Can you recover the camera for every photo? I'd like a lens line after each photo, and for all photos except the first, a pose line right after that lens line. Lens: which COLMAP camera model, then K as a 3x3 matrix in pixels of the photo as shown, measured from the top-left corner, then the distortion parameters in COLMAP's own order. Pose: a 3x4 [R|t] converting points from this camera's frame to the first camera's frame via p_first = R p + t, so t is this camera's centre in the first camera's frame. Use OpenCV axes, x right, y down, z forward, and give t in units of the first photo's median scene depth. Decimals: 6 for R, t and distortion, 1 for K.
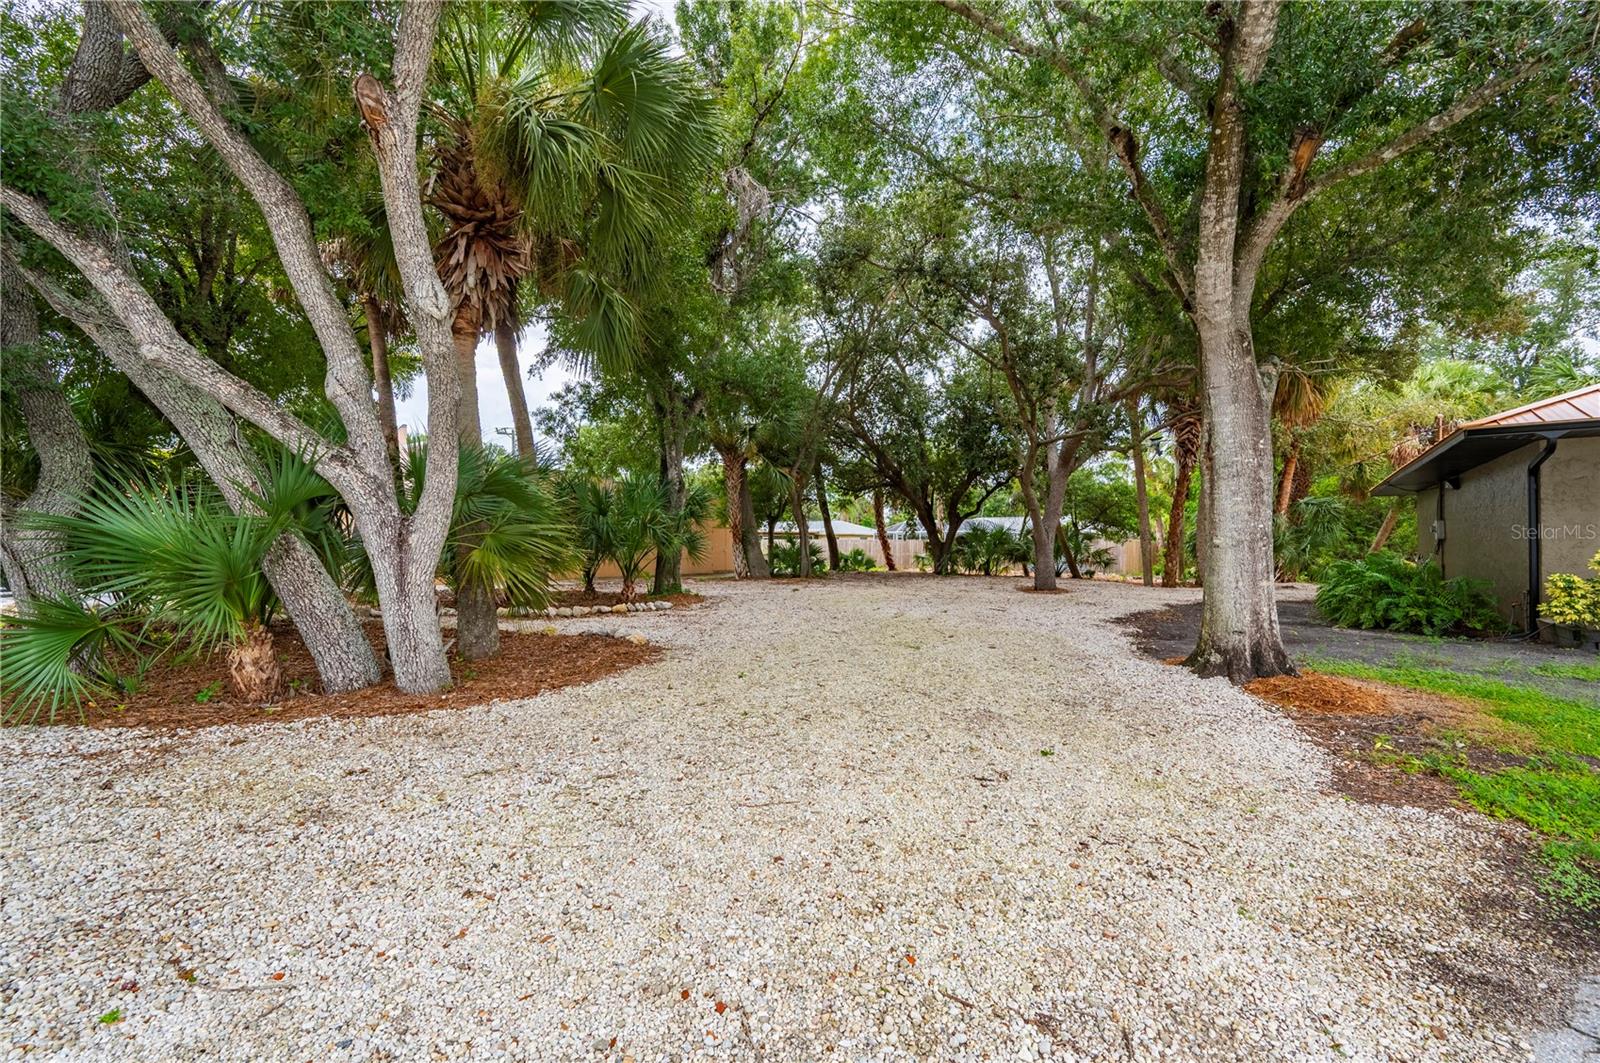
lens RADIAL K [[639.5, 0, 800.6], [0, 639.5, 537.8], [0, 0, 1]] dist [-0.002269, -0.000003]
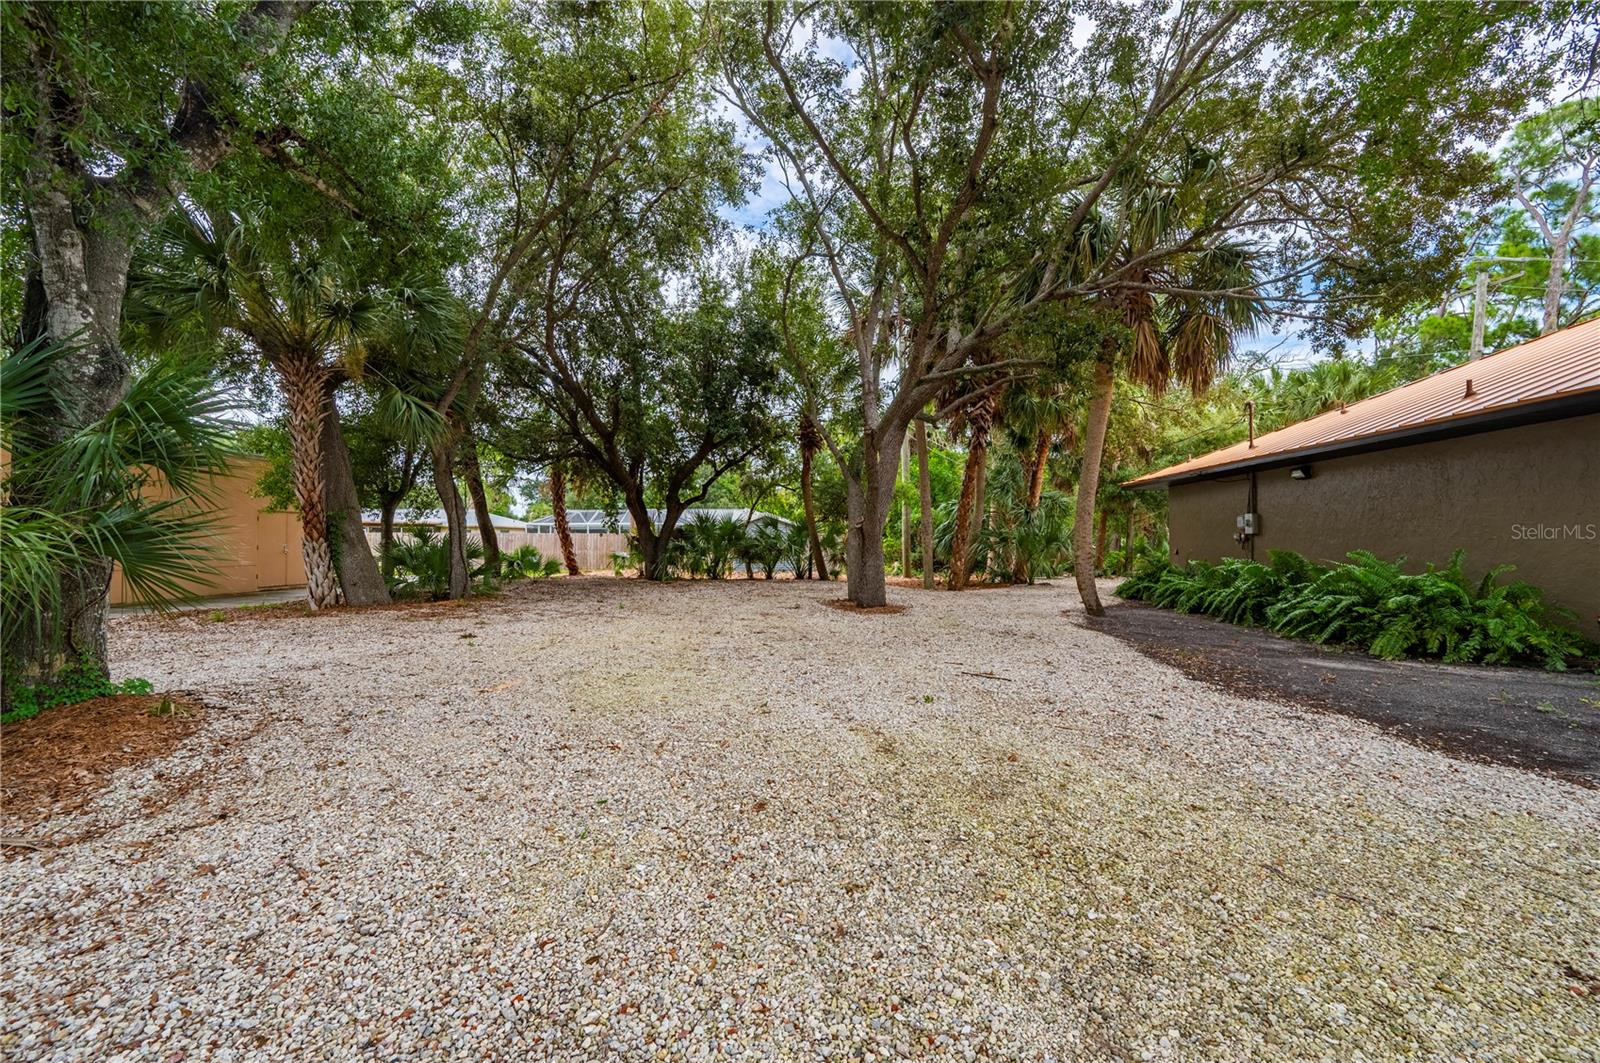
lens RADIAL K [[639.5, 0, 804.1], [0, 639.5, 531.1], [0, 0, 1]] dist [-0.002269, -0.000003]
pose [[0.846306, 0.004147, 0.532681, -0.031216], [-0.003465, 0.999991, -0.002280, 0.001139], [-0.532686, 0.000084, 0.846313, 0.280012]]
